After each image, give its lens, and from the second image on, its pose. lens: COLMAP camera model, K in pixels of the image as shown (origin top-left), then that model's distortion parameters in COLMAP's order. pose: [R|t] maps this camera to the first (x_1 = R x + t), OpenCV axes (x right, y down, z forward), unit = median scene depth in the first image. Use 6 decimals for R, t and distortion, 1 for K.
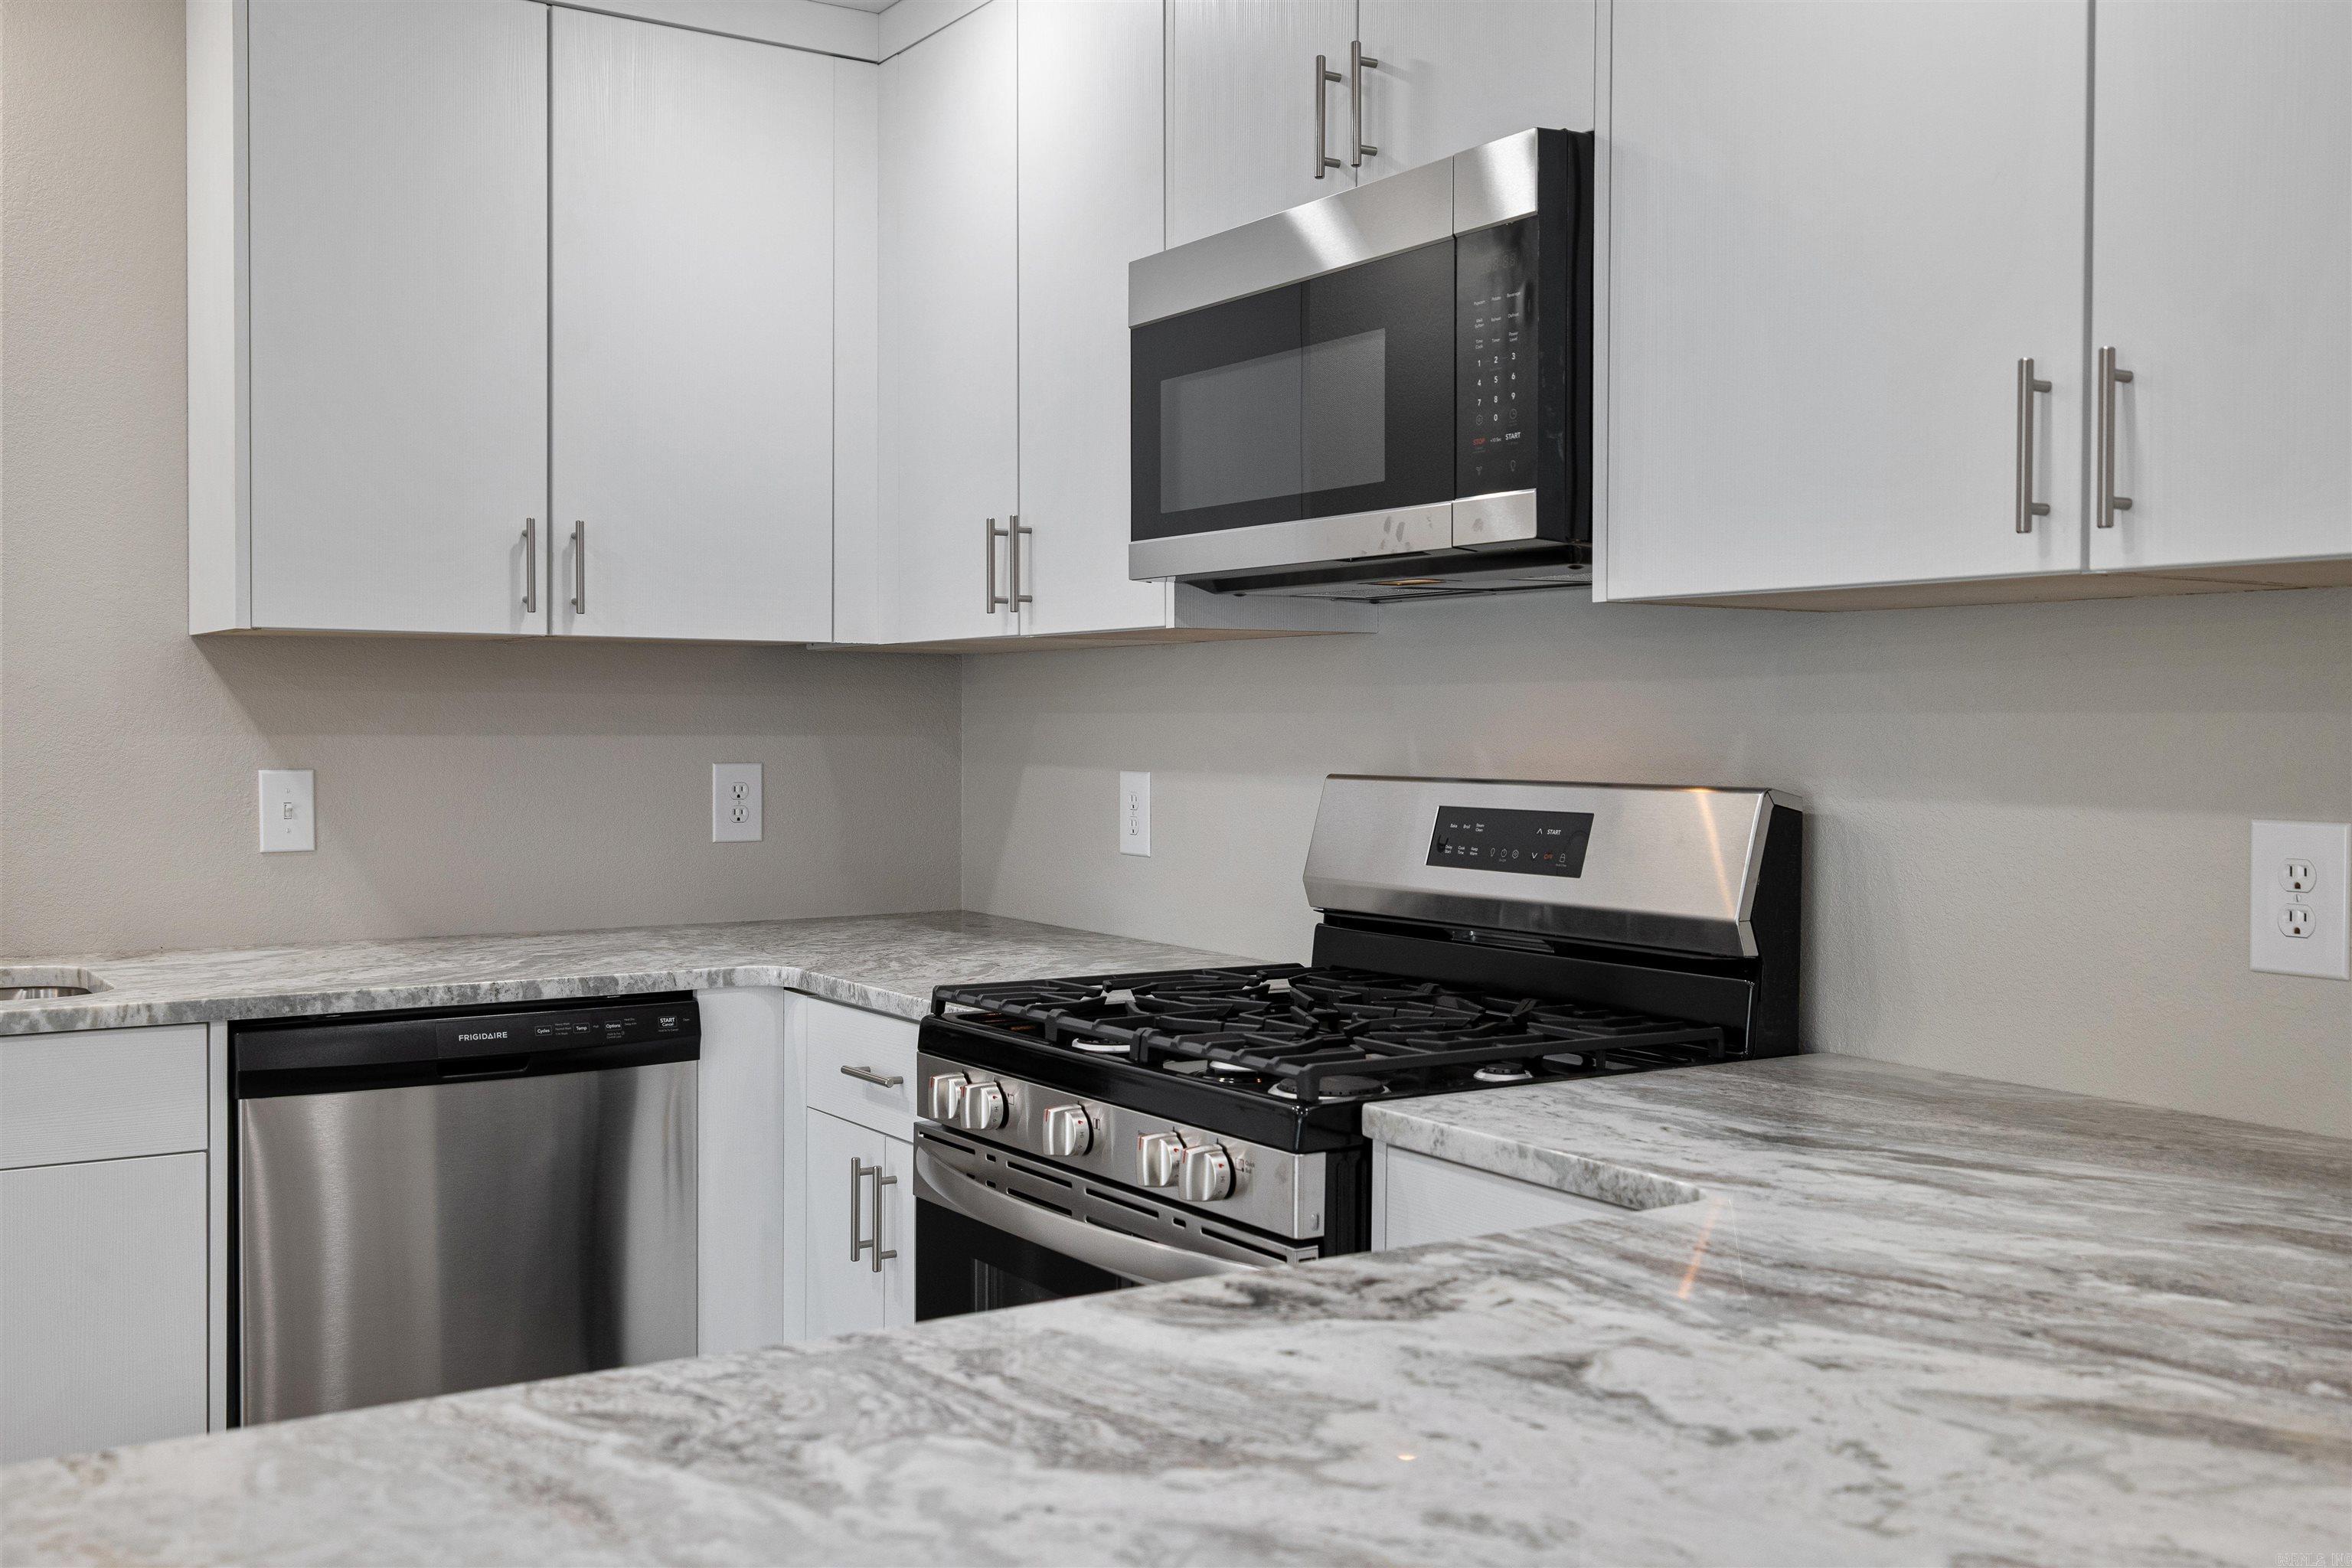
lens RADIAL K [[2266.0, 0, 1185.0], [0, 2266.0, 775.6], [0, 0, 1]] dist [0.004052, 0.000000]
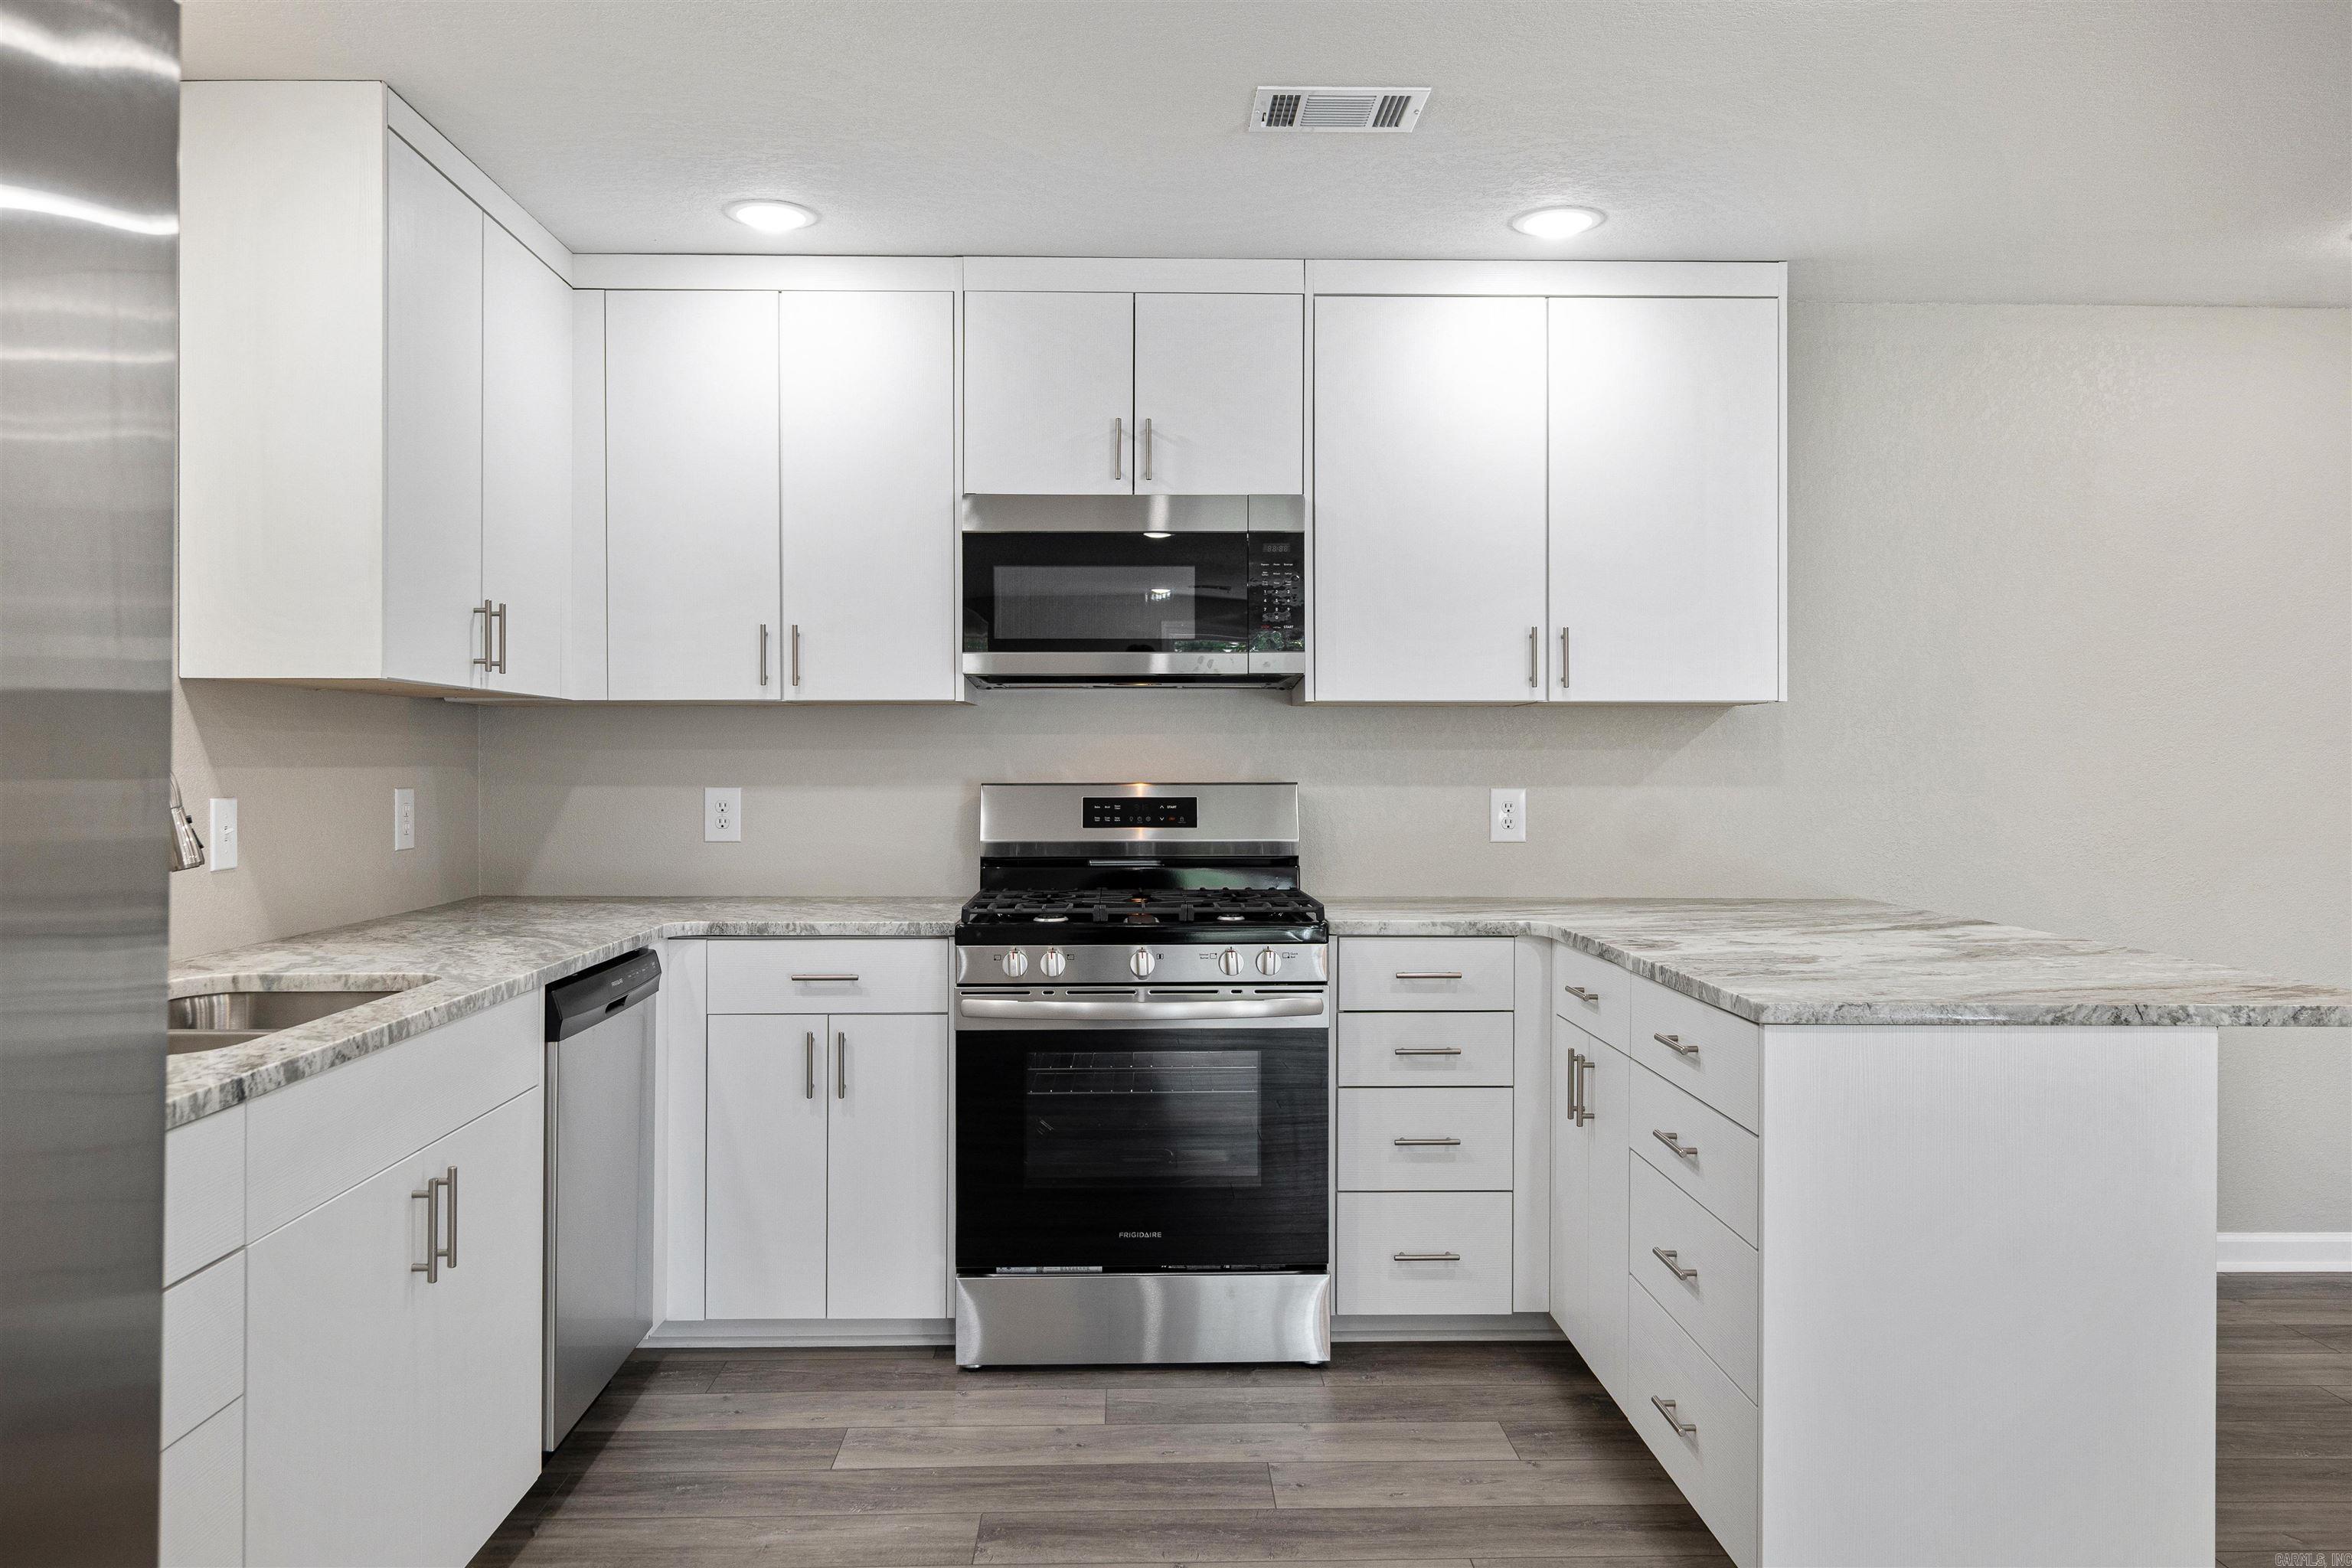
lens RADIAL K [[1693.9, 0, 1189.8], [0, 1693.9, 778.3], [0, 0, 1]] dist [0.004967, 0.001188]
pose [[0.527804, -0.015372, 0.849227, -1.088616], [0.022749, 0.999733, 0.003957, -0.006712], [-0.849061, 0.017230, 0.528013, 0.159619]]
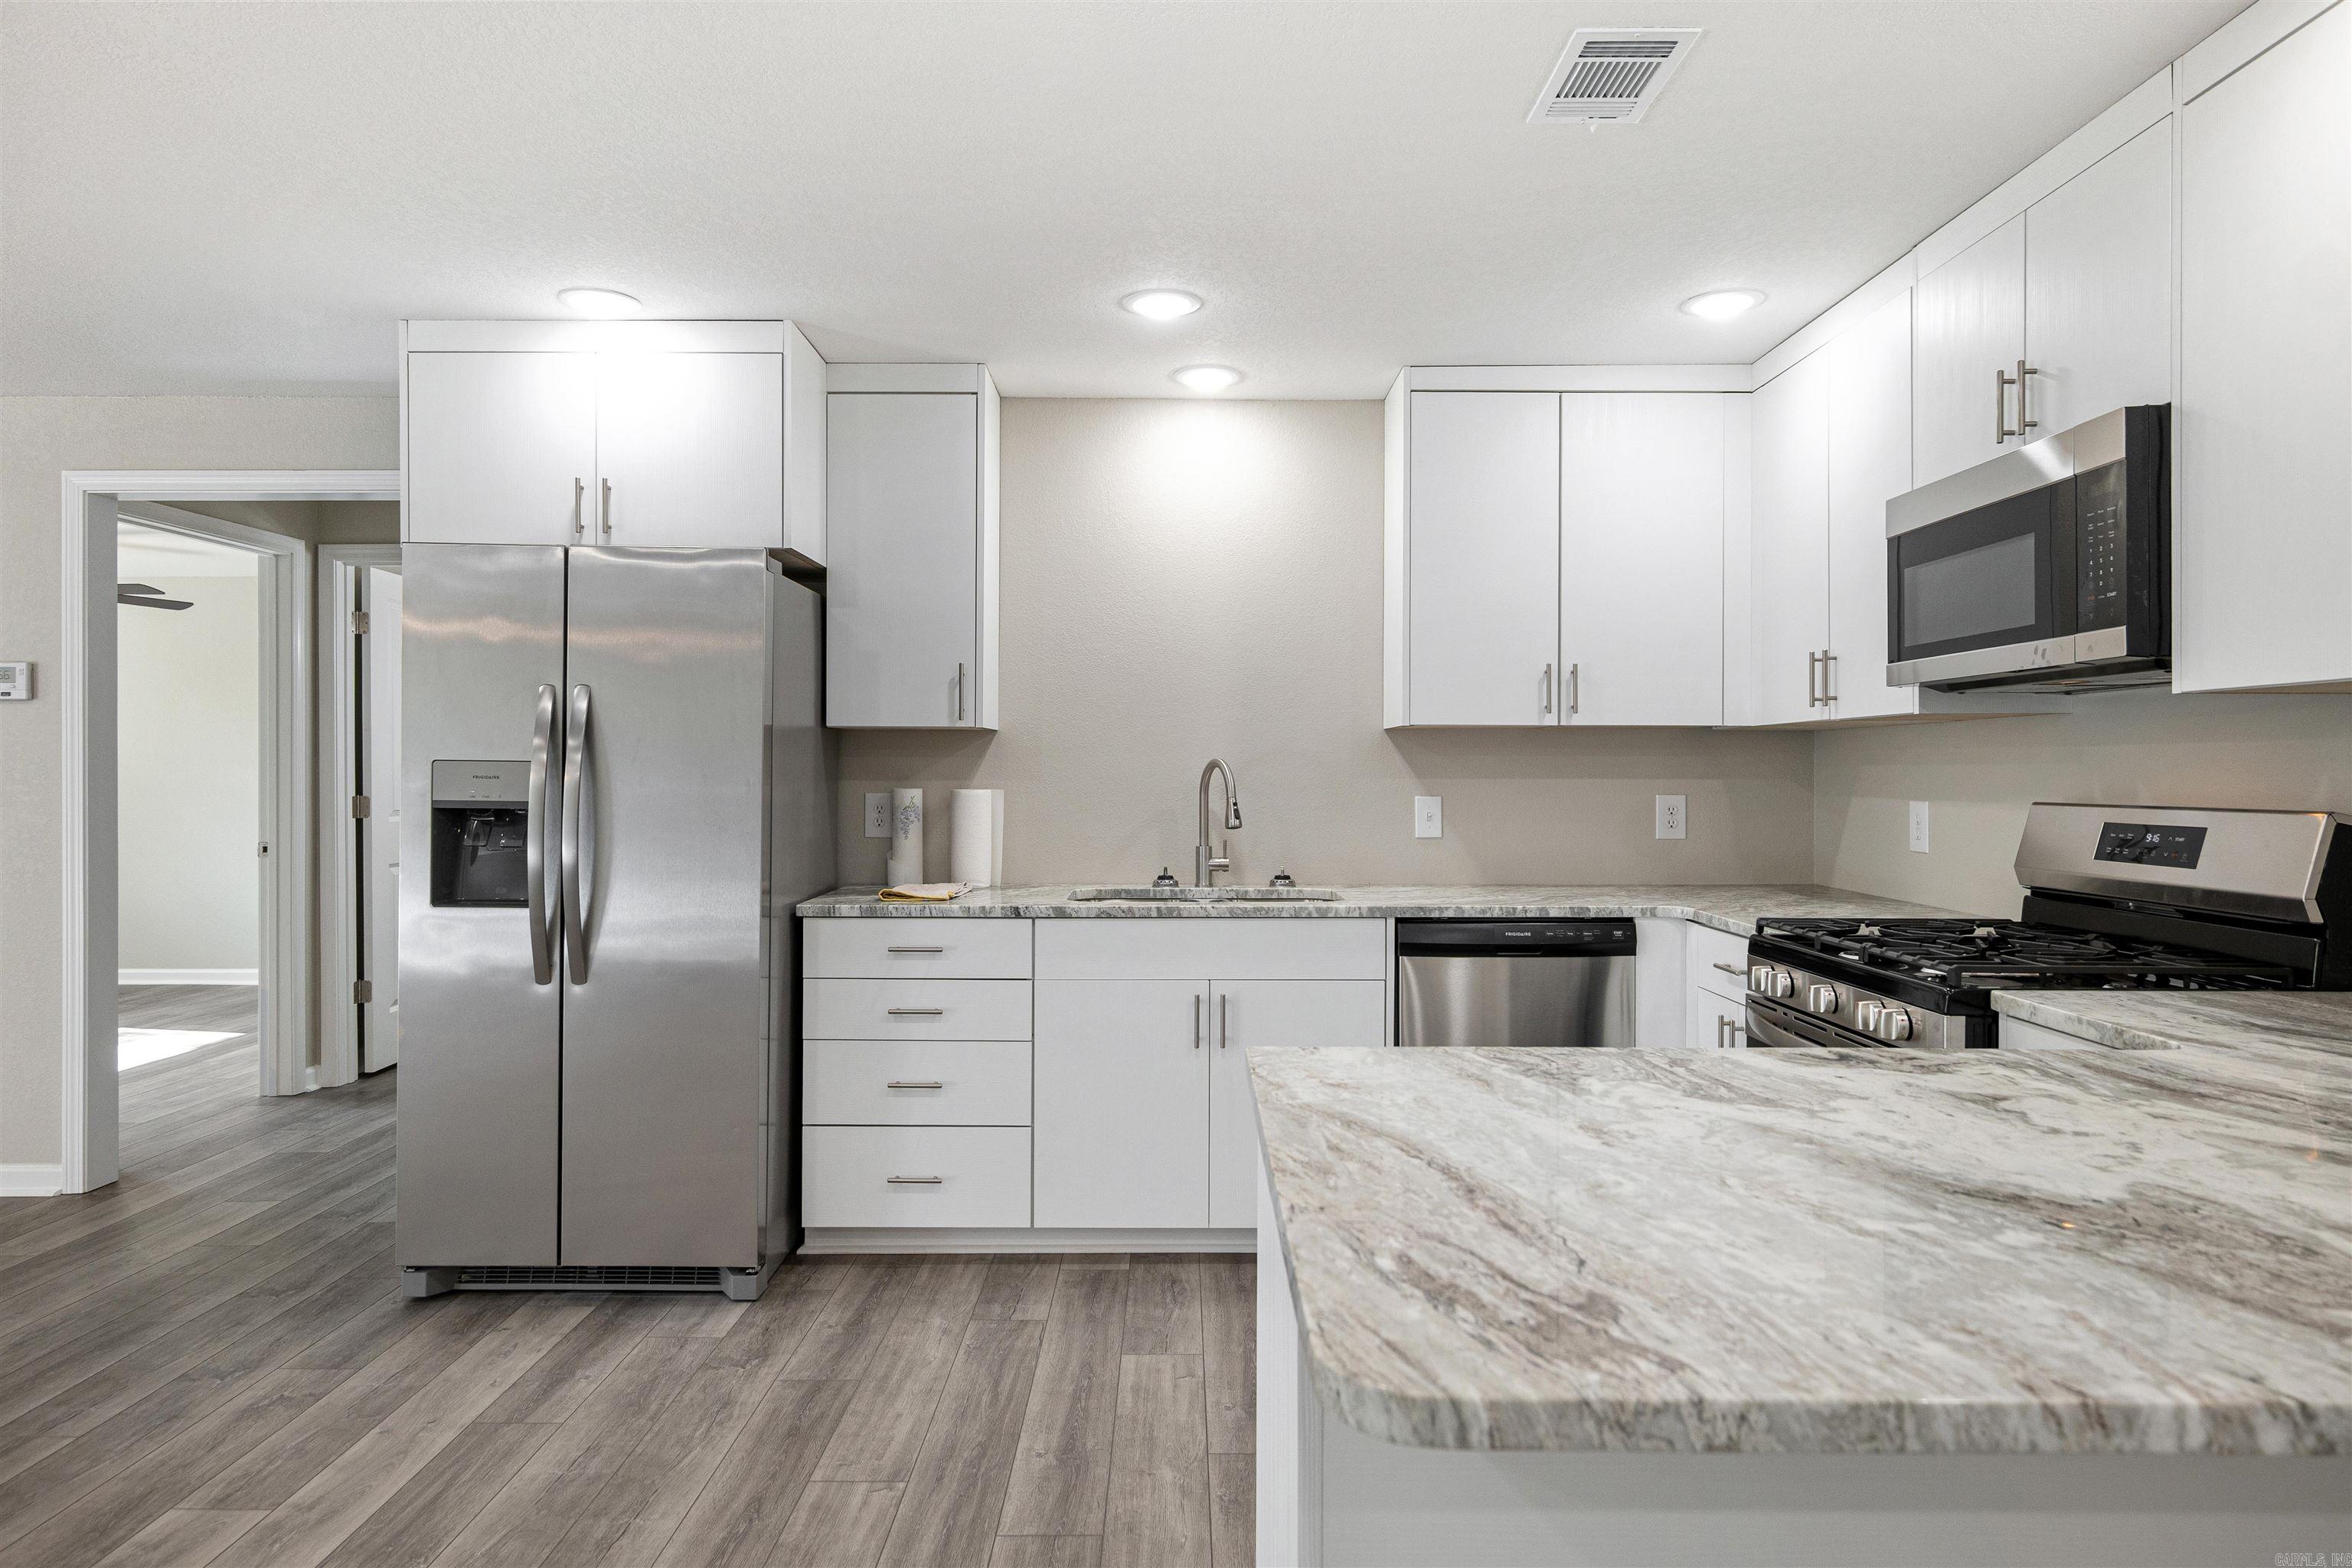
lens RADIAL K [[1405.3, 0, 1173.2], [0, 1405.3, 770.7], [0, 0, 1]] dist [0.004584, 0.001727]
pose [[0.836831, -0.003535, -0.547450, 0.108722], [-0.010397, 0.999696, -0.022349, 0.006202], [0.547363, 0.024394, 0.836540, -0.179791]]
